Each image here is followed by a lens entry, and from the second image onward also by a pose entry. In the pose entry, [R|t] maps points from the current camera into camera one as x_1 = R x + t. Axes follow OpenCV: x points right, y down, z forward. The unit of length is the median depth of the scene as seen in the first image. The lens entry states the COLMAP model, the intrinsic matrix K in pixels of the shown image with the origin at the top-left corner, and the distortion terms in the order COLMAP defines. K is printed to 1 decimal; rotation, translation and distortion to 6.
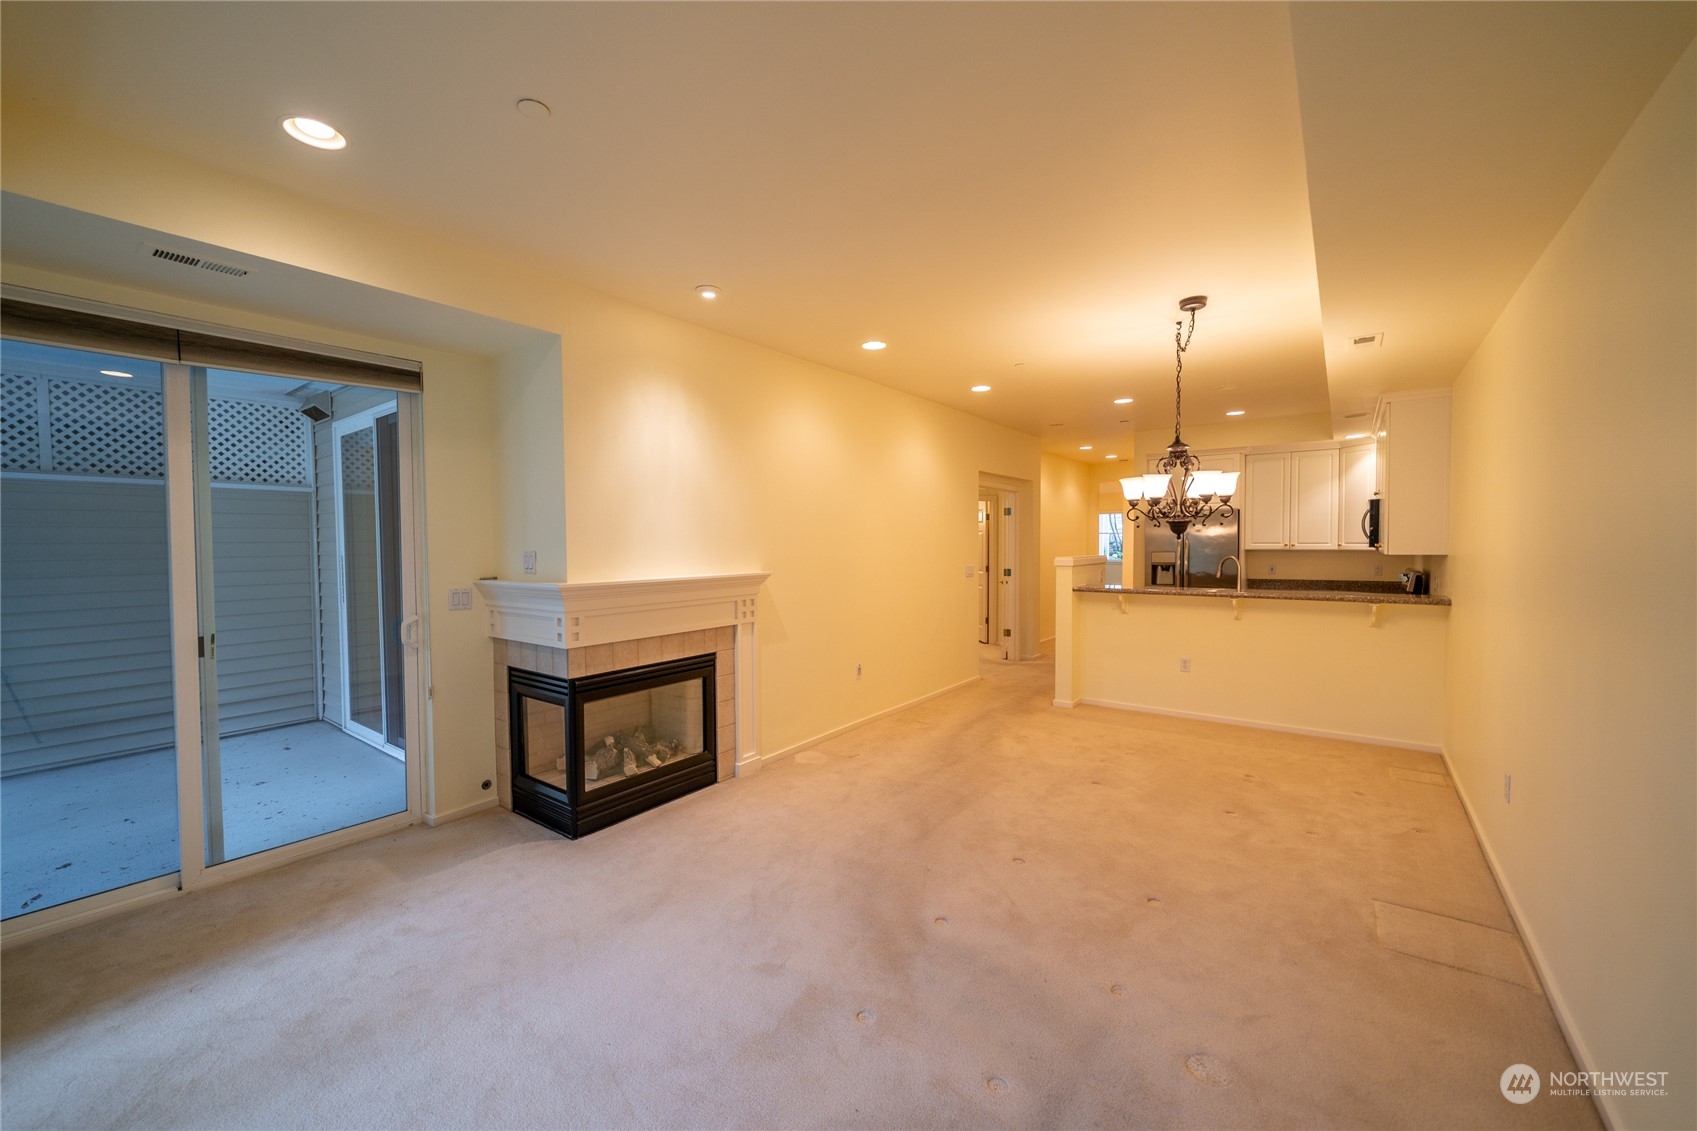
lens RADIAL K [[652.0, 0, 837.8], [0, 652.0, 566.7], [0, 0, 1]] dist [-0.001656, -0.000279]
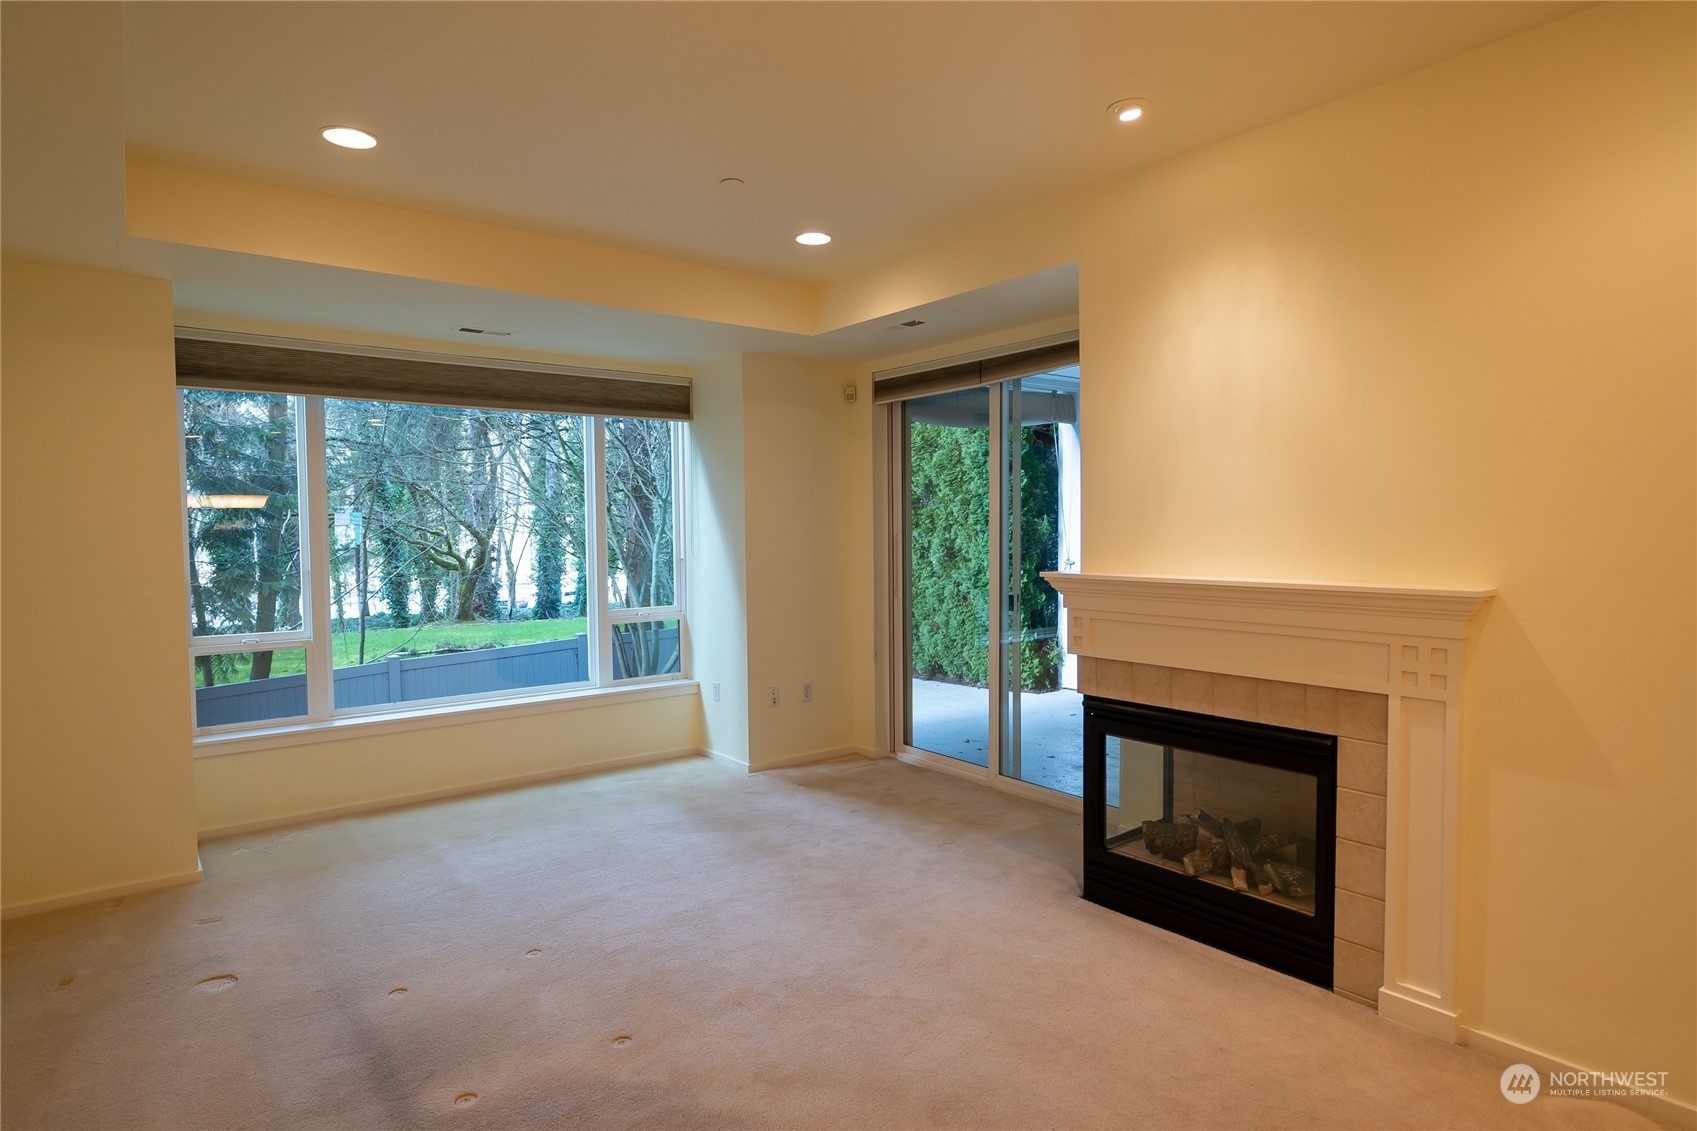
lens RADIAL K [[915.5, 0, 837.1], [0, 915.5, 564.9], [0, 0, 1]] dist [-0.001804, -0.000578]
pose [[-0.249502, 0.052502, -0.966950, 0.880166], [-0.023174, 0.997920, 0.060163, -0.053138], [0.968097, 0.037419, -0.247766, 1.181728]]
